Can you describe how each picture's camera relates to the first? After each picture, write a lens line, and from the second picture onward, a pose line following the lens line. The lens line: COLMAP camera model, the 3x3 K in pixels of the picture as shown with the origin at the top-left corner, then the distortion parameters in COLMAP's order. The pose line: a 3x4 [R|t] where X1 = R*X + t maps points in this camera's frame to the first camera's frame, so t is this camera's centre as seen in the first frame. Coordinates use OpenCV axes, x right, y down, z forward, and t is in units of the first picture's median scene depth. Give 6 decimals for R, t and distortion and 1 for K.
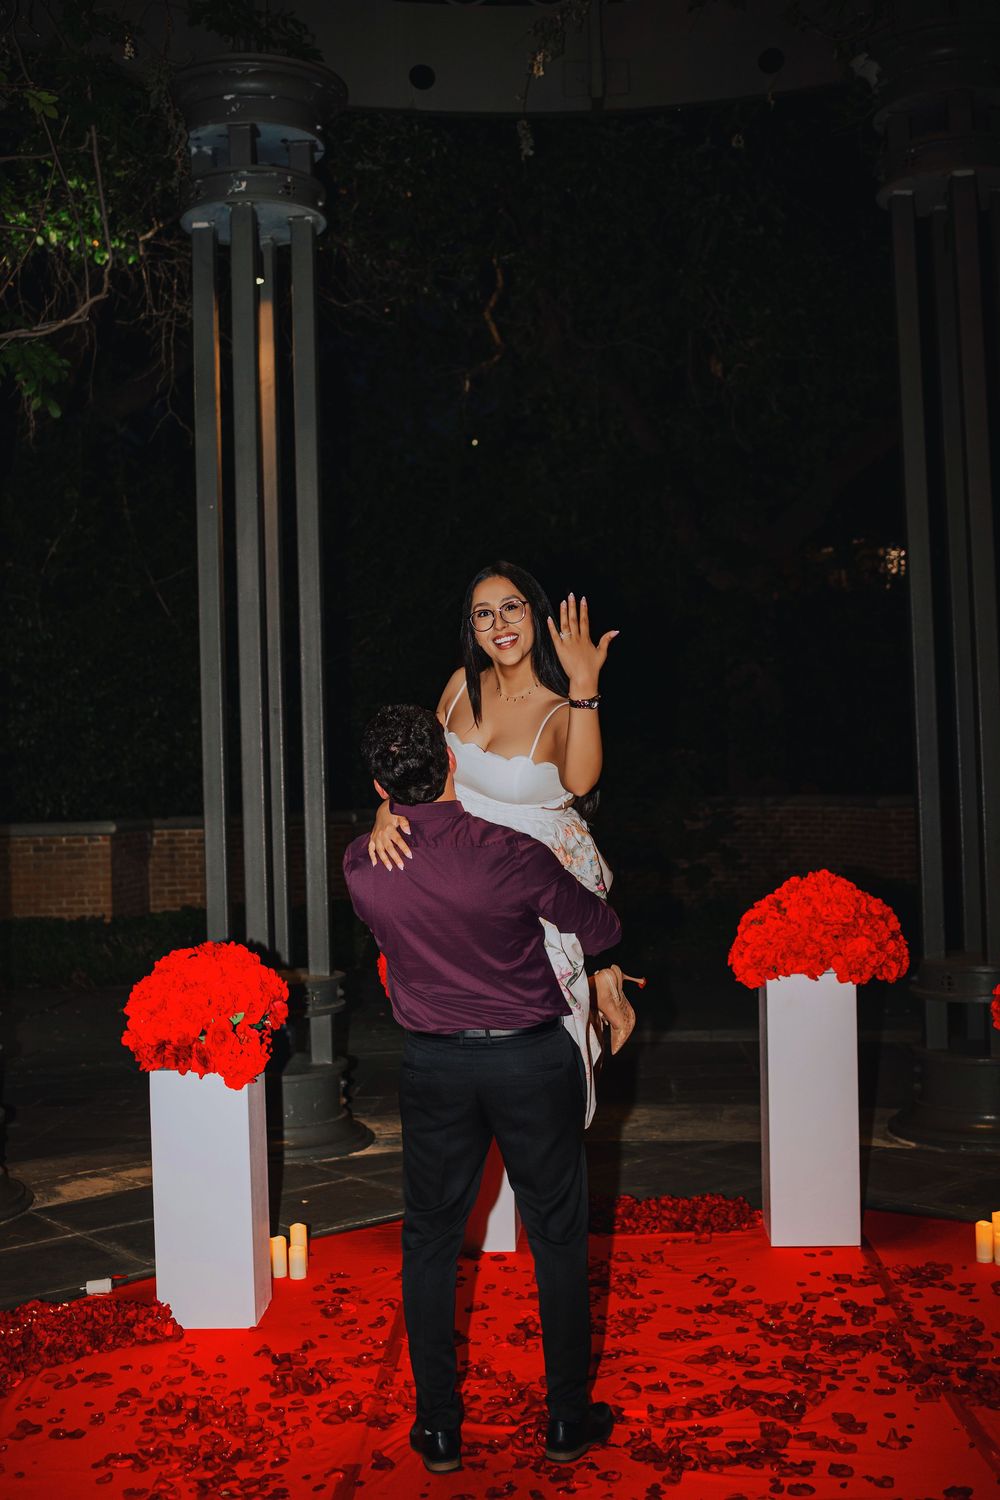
lens RADIAL K [[1692.2, 0, 496.5], [0, 1692.2, 719.6], [0, 0, 1]] dist [-0.107017, 0.131152]
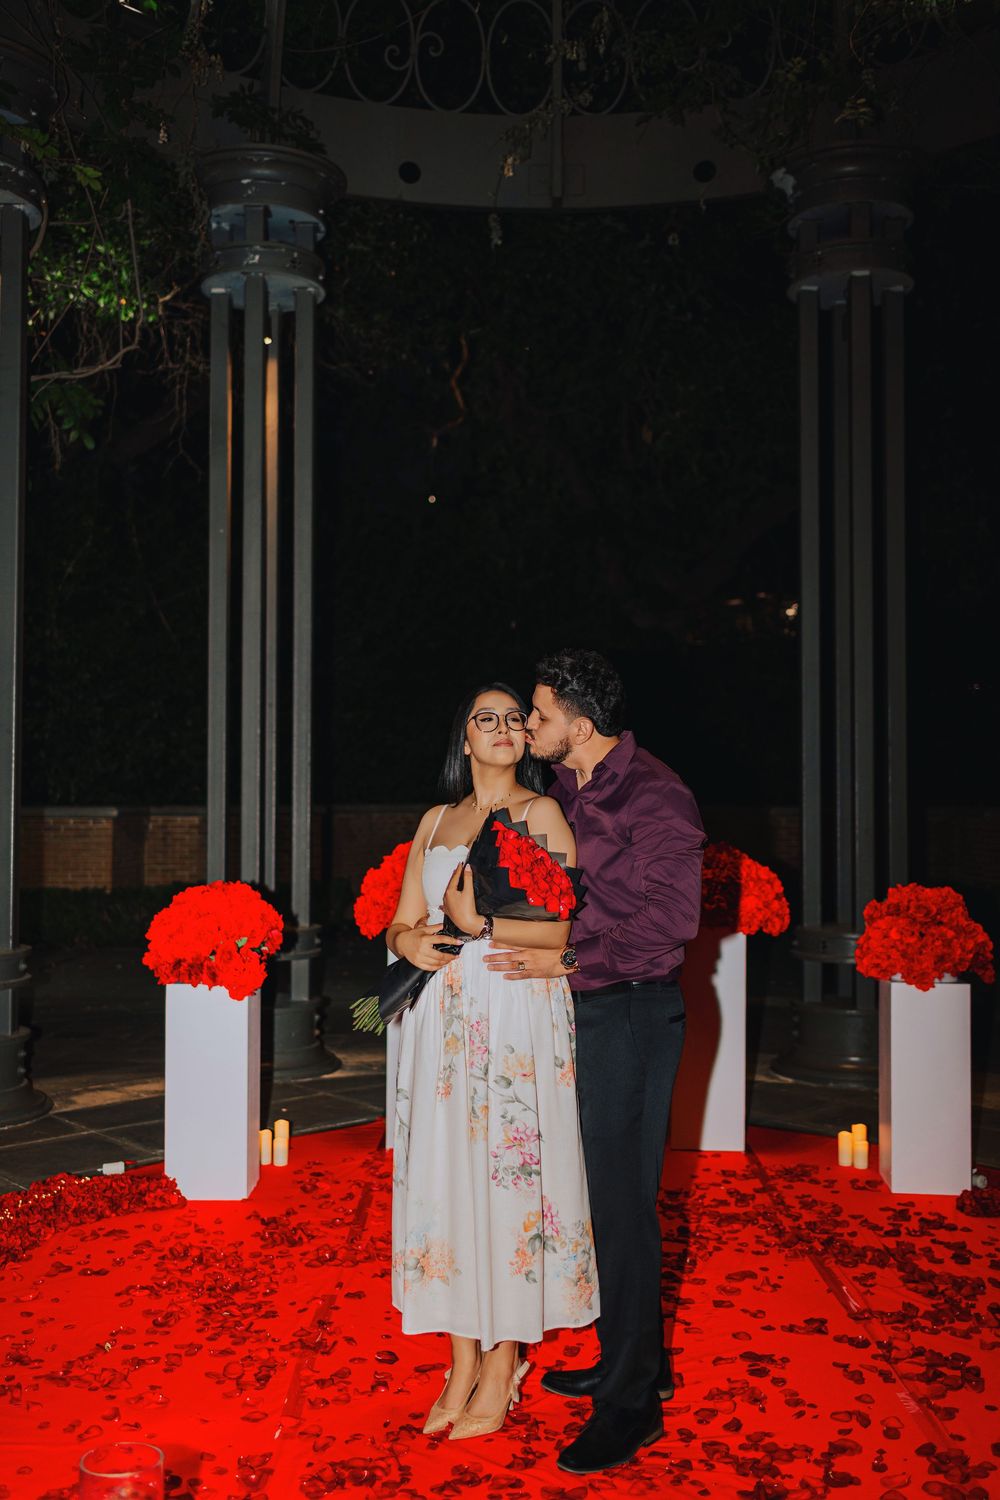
lens RADIAL K [[1479.0, 0, 500.0], [0, 1479.0, 750.0], [0, 0, 1]] dist [0.004953, 0.019598]
pose [[0.998719, 0.032583, 0.038709, -0.009192], [-0.032723, 0.999460, 0.002973, 0.020763], [-0.038592, -0.004235, 0.999246, -0.057669]]
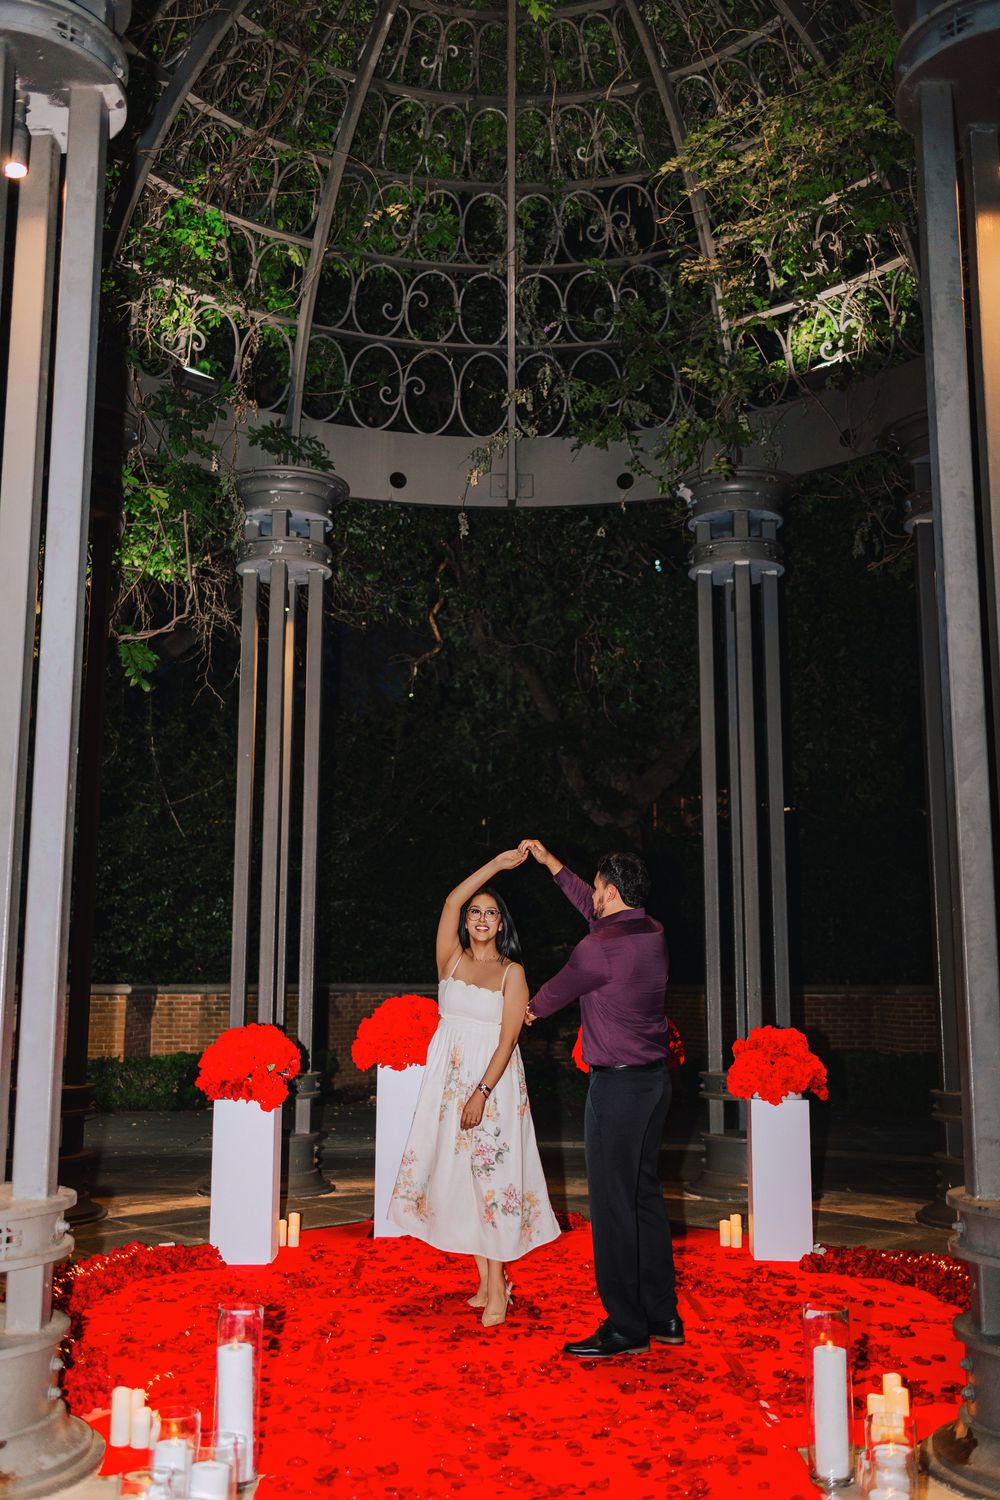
lens RADIAL K [[1460.1, 0, 500.0], [0, 1460.1, 750.0], [0, 0, 1]] dist [0.011918, -0.006570]
pose [[0.997961, 0.039994, 0.049749, -0.009202], [-0.033419, 0.991388, -0.126620, 0.030140], [-0.054385, 0.124699, 0.990703, -0.345688]]
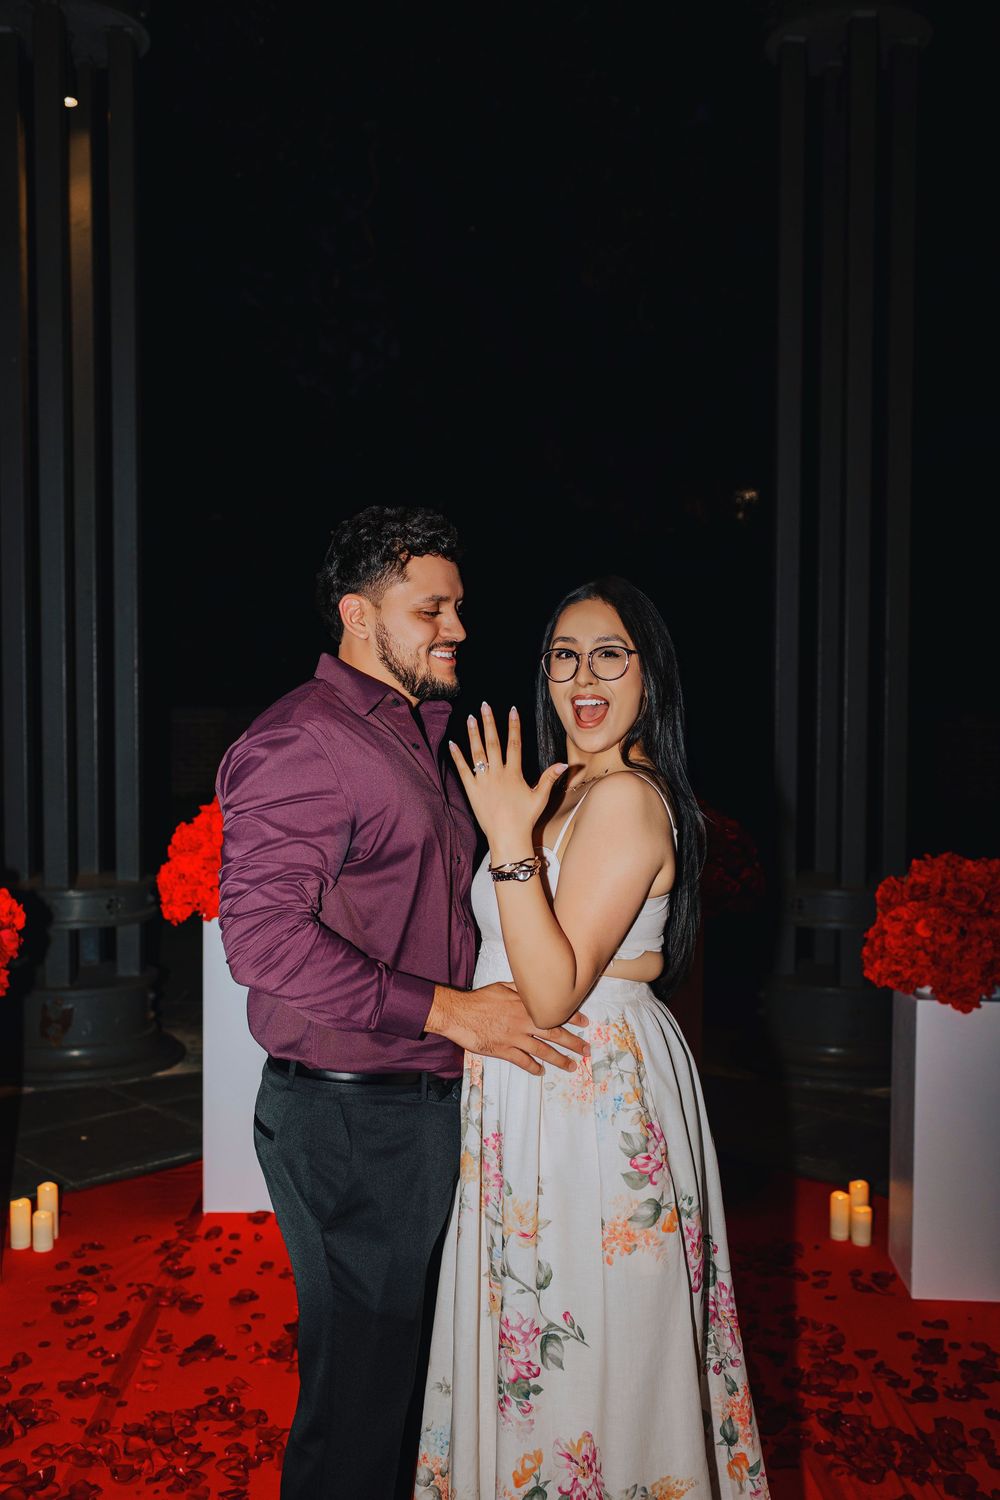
lens RADIAL K [[1460.1, 0, 500.0], [0, 1460.1, 750.0], [0, 0, 1]] dist [0.011918, -0.006570]
pose [[0.996640, 0.029750, 0.076313, 0.038440], [-0.035571, 0.996467, 0.076084, 0.013463], [-0.073780, -0.078543, 0.994177, 0.211603]]
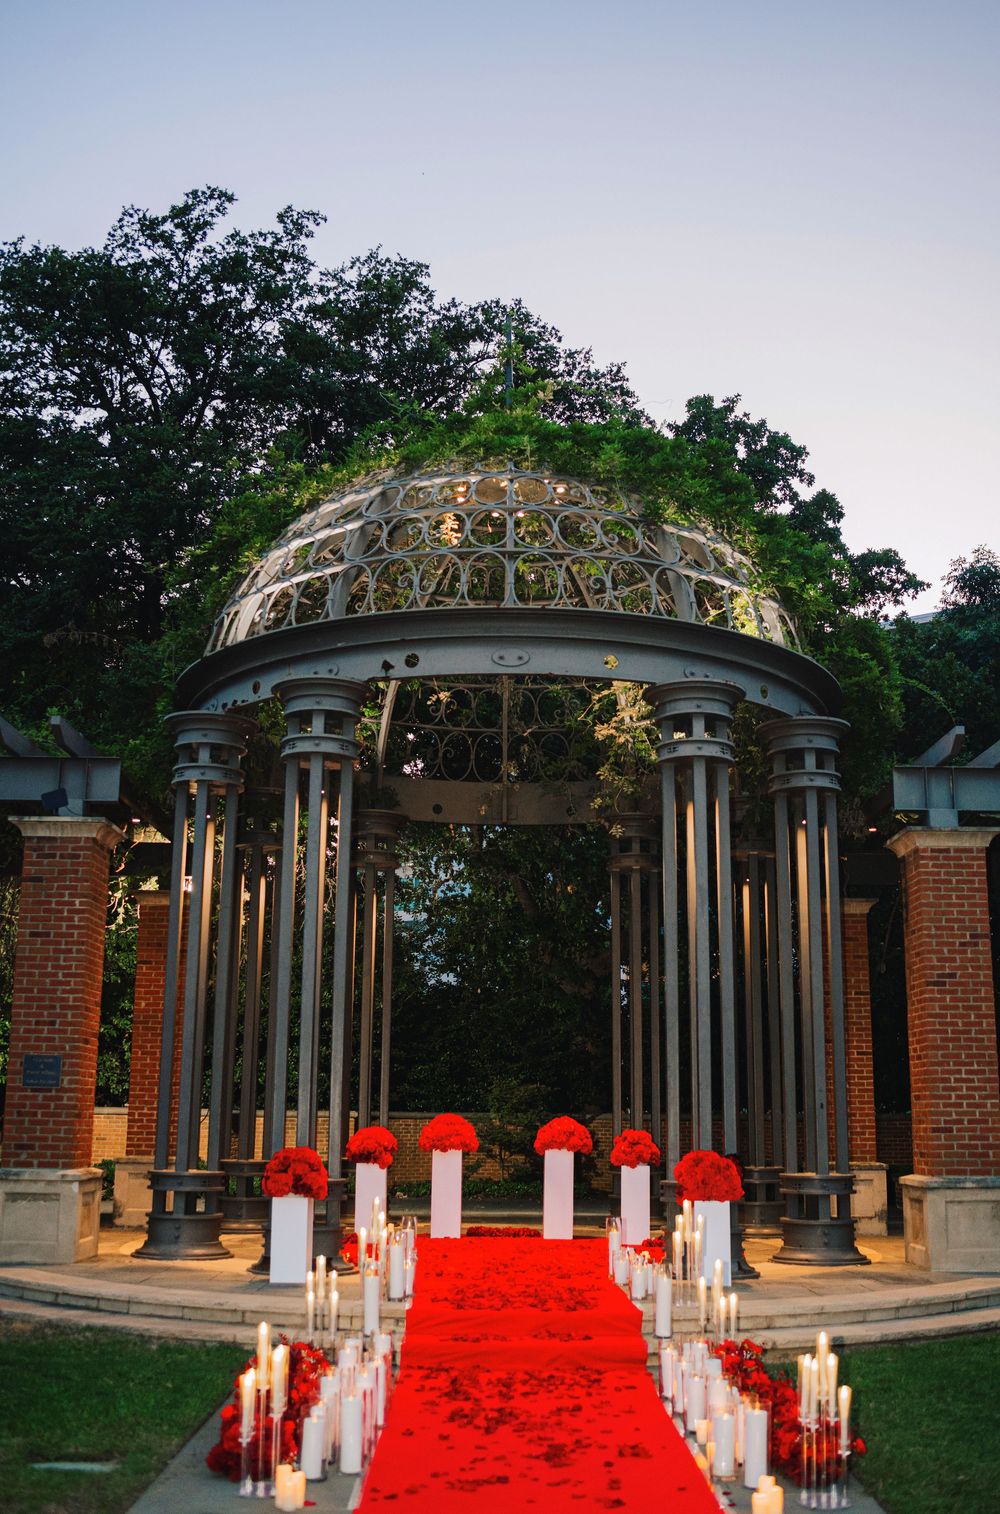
lens RADIAL K [[1536.5, 0, 500.0], [0, 1536.5, 757.0], [0, 0, 1]] dist [-0.099479, -0.005865]
pose [[0.996942, 0.054494, 0.056005, -0.098999], [-0.042246, 0.978809, -0.200371, 0.010009], [-0.065737, 0.197393, 0.978118, -1.562882]]
